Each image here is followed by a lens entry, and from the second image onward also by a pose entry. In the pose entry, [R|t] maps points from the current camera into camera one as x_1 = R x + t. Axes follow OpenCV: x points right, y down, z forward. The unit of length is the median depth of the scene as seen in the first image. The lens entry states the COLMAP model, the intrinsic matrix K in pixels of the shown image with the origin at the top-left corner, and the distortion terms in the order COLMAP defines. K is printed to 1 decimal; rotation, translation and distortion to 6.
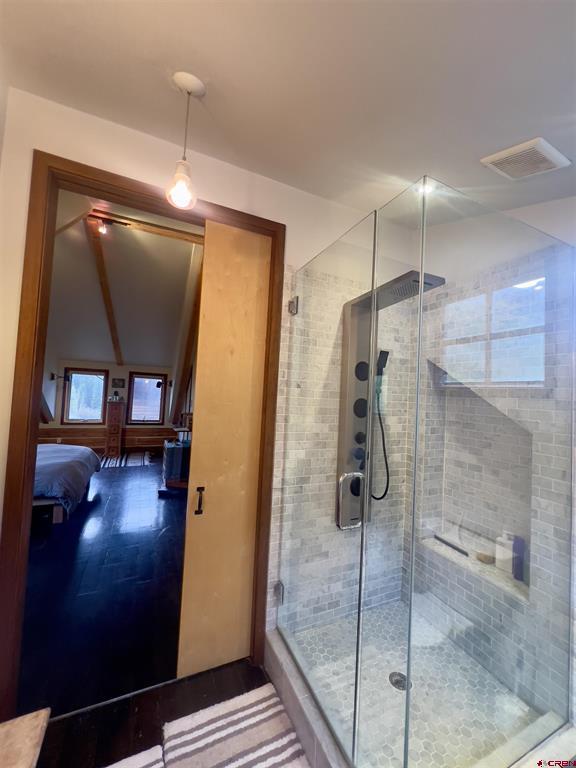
lens RADIAL K [[307.9, 0, 288.6], [0, 307.9, 383.7], [0, 0, 1]] dist [-0.000994, -0.001125]
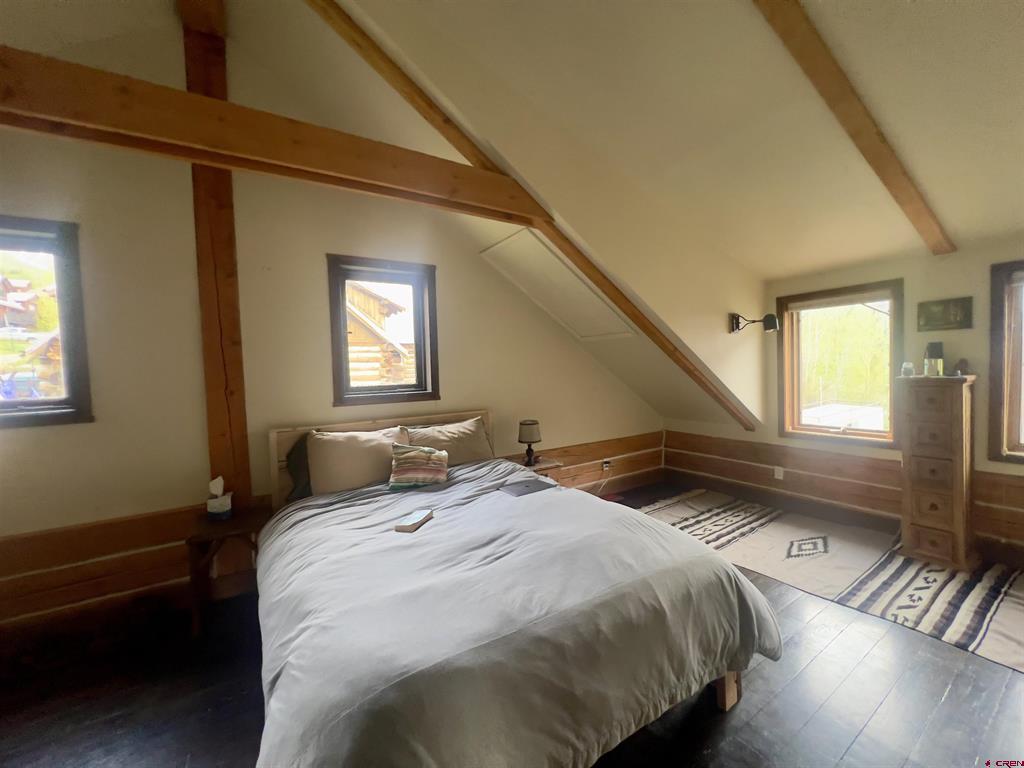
lens RADIAL K [[407.3, 0, 515.2], [0, 407.3, 381.8], [0, 0, 1]] dist [-0.001375, -0.000042]
pose [[0.124638, -0.019960, -0.992002, -0.227669], [0.078989, 0.996824, -0.010132, 0.035059], [0.989053, -0.077094, 0.125818, 0.558507]]
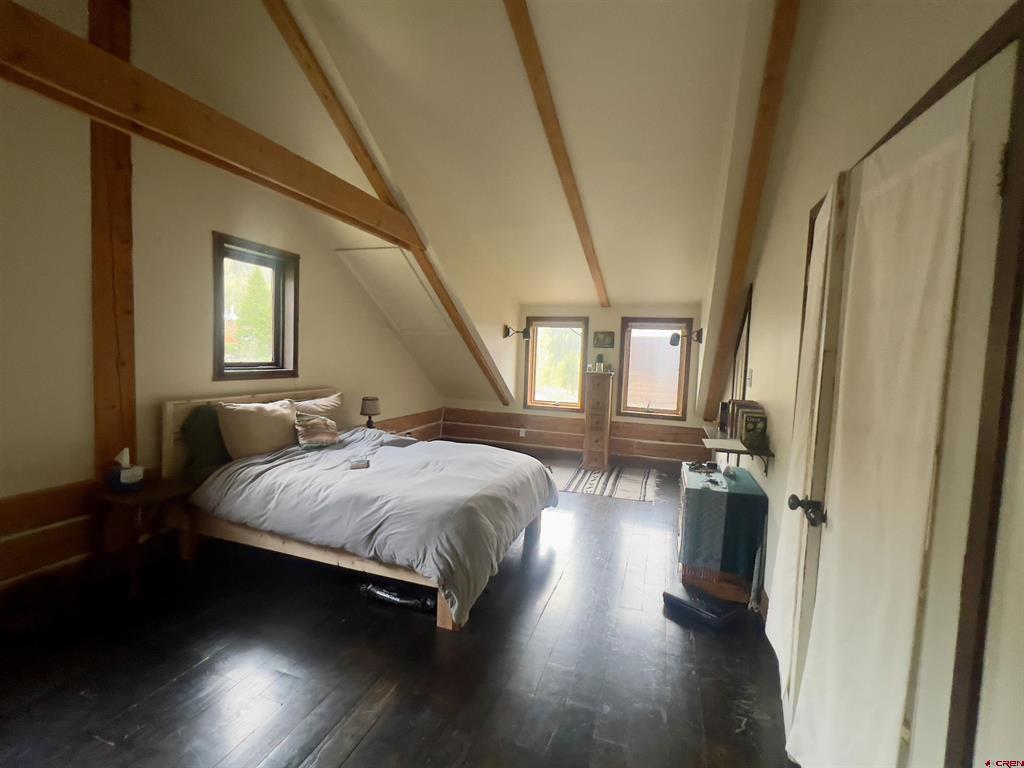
lens RADIAL K [[448.8, 0, 514.7], [0, 448.8, 383.4], [0, 0, 1]] dist [0.001069, -0.000849]
pose [[0.721233, 0.022660, -0.692322, -0.112423], [0.026918, 0.997793, 0.060700, 0.024279], [0.692169, -0.062415, 0.719031, 0.314188]]
